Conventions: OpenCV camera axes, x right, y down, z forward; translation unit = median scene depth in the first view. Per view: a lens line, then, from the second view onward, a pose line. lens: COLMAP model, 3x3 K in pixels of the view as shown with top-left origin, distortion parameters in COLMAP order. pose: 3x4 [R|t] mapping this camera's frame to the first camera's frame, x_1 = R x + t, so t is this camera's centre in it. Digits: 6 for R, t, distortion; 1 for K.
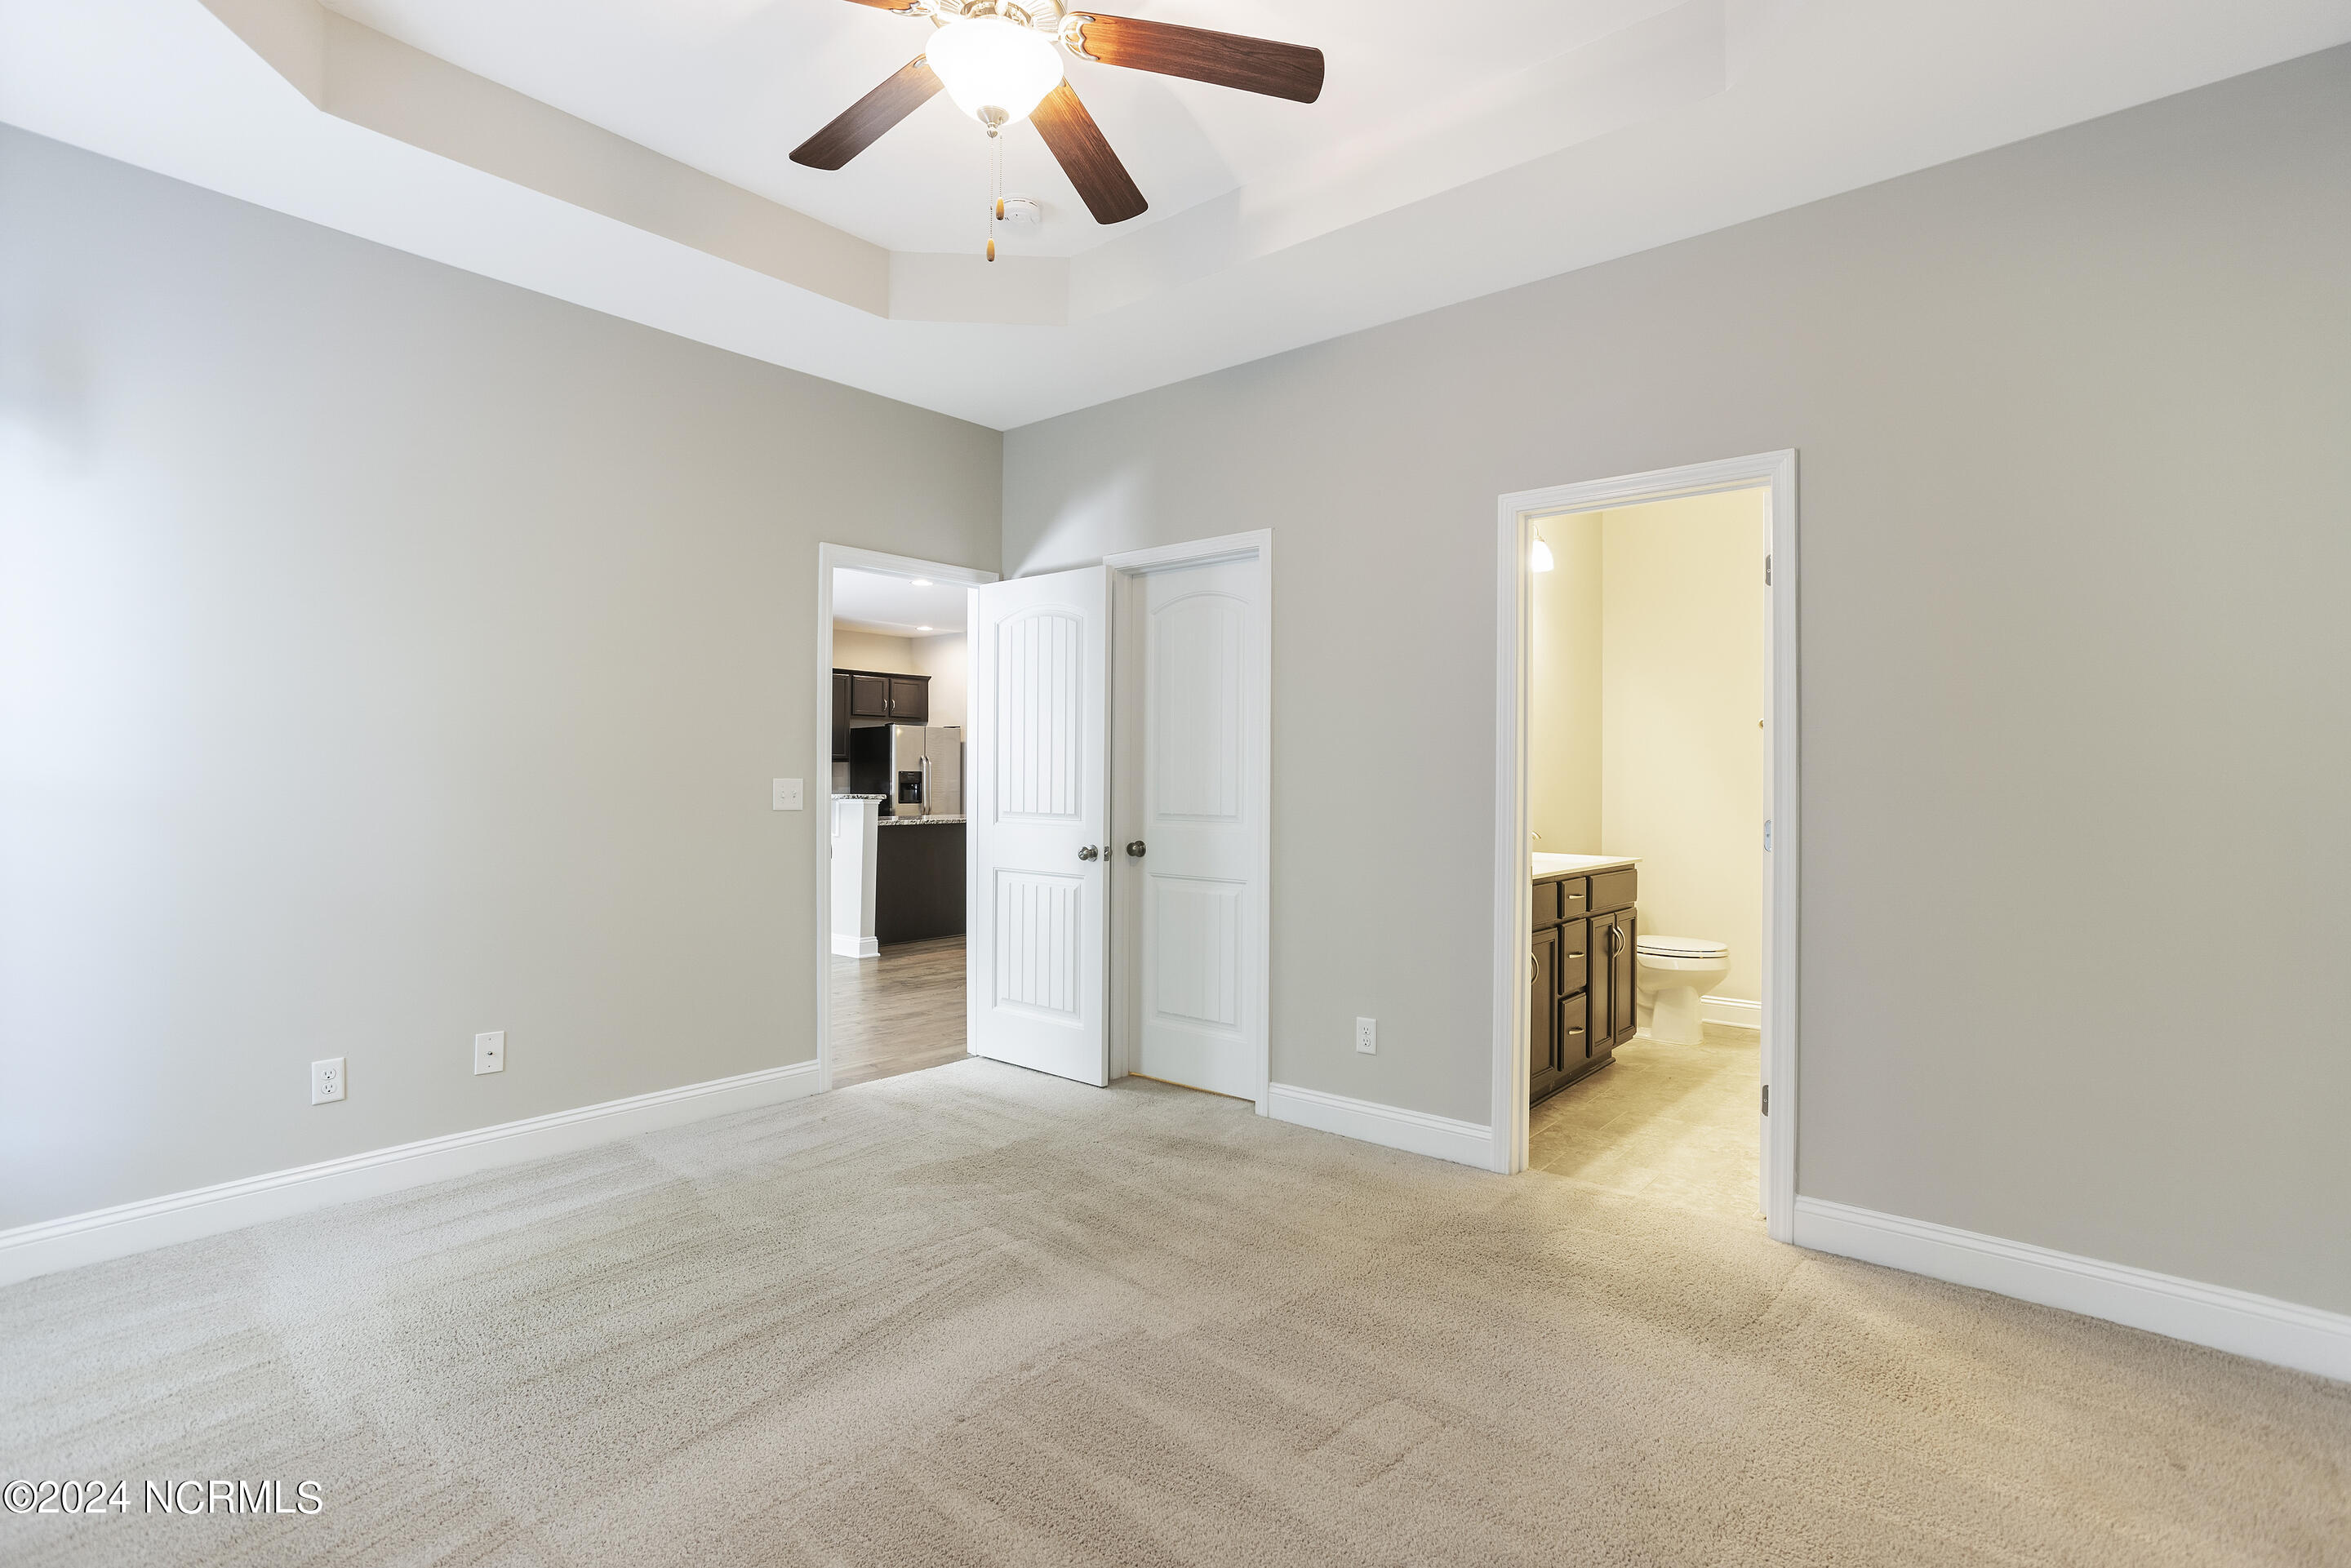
lens RADIAL K [[1130.5, 0, 1176.6], [0, 1130.5, 782.6], [0, 0, 1]] dist [-0.049910, 0.034220]
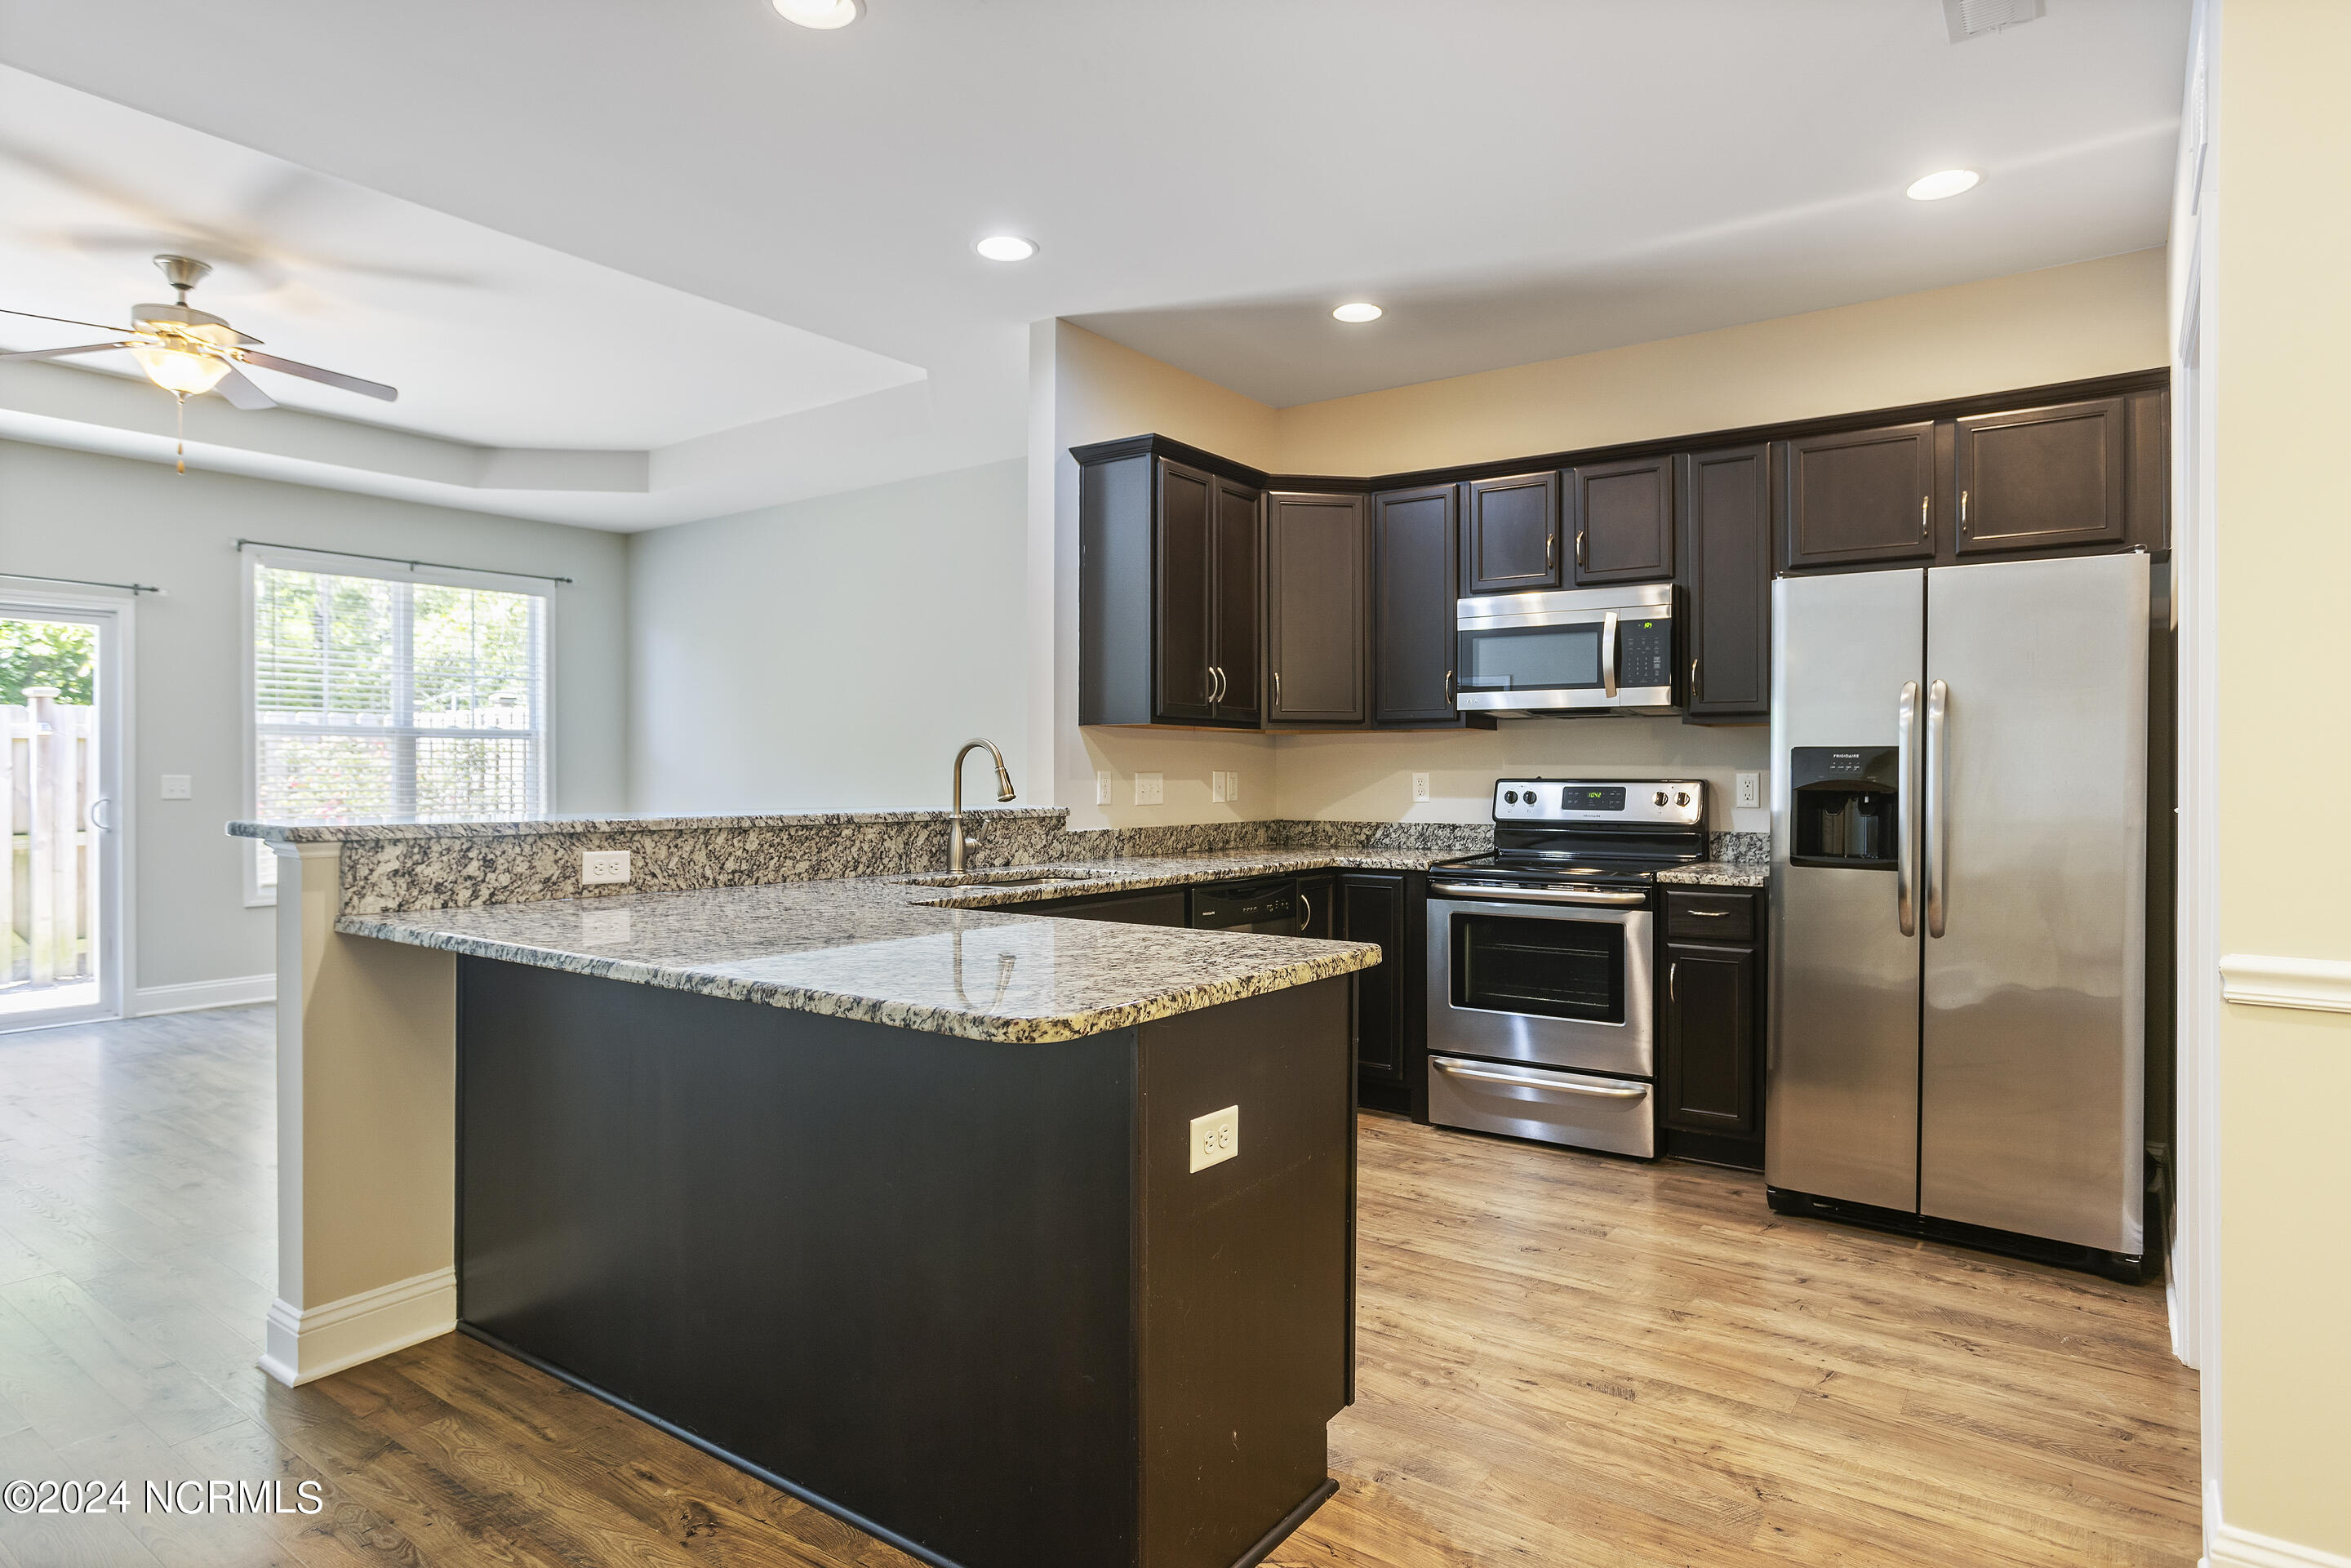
lens RADIAL K [[1309.6, 0, 1177.3], [0, 1309.6, 770.2], [0, 0, 1]] dist [-0.047091, 0.039487]
pose [[0.070869, -0.006448, -0.997465, 0.055135], [-0.001059, 0.999978, -0.006539, -0.001967], [0.997485, 0.001520, 0.070860, 0.798105]]
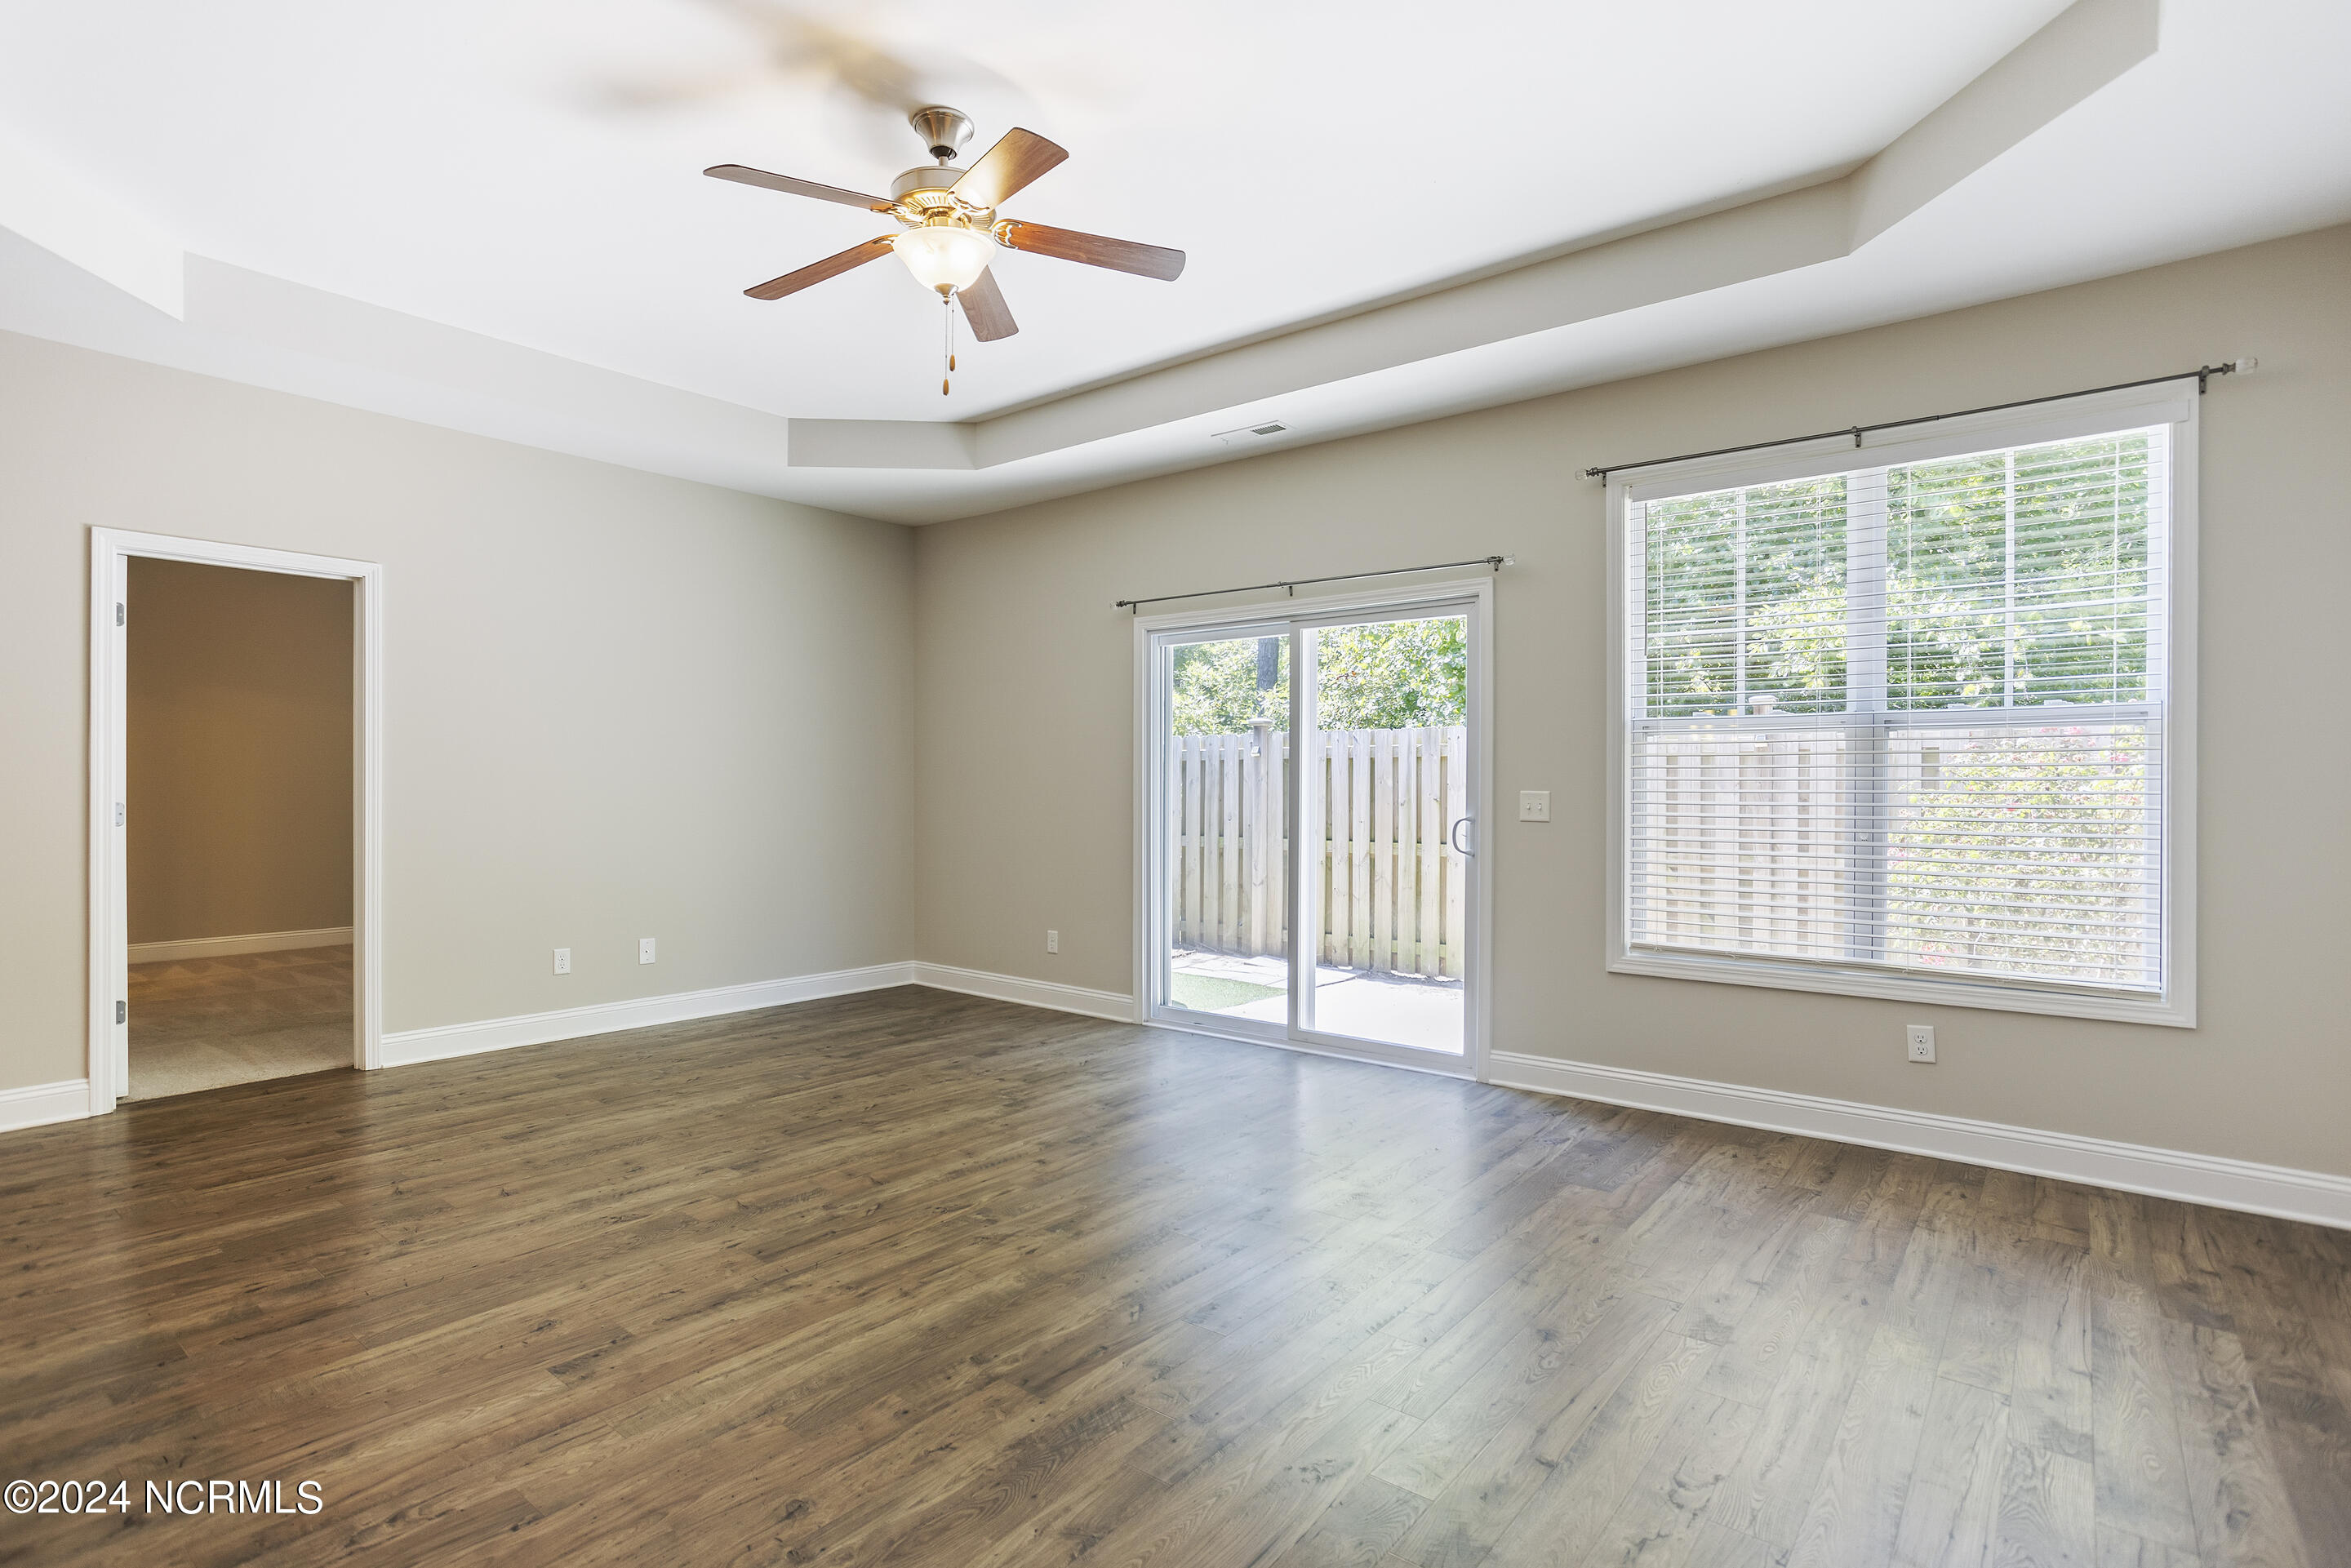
lens RADIAL K [[1148.9, 0, 1174.8], [0, 1148.9, 781.6], [0, 0, 1]] dist [-0.054496, 0.035935]
pose [[-0.999698, -0.008336, -0.023133, -0.403886], [-0.008259, 0.999960, -0.003439, -0.003622], [0.023161, -0.003247, -0.999726, 0.792689]]
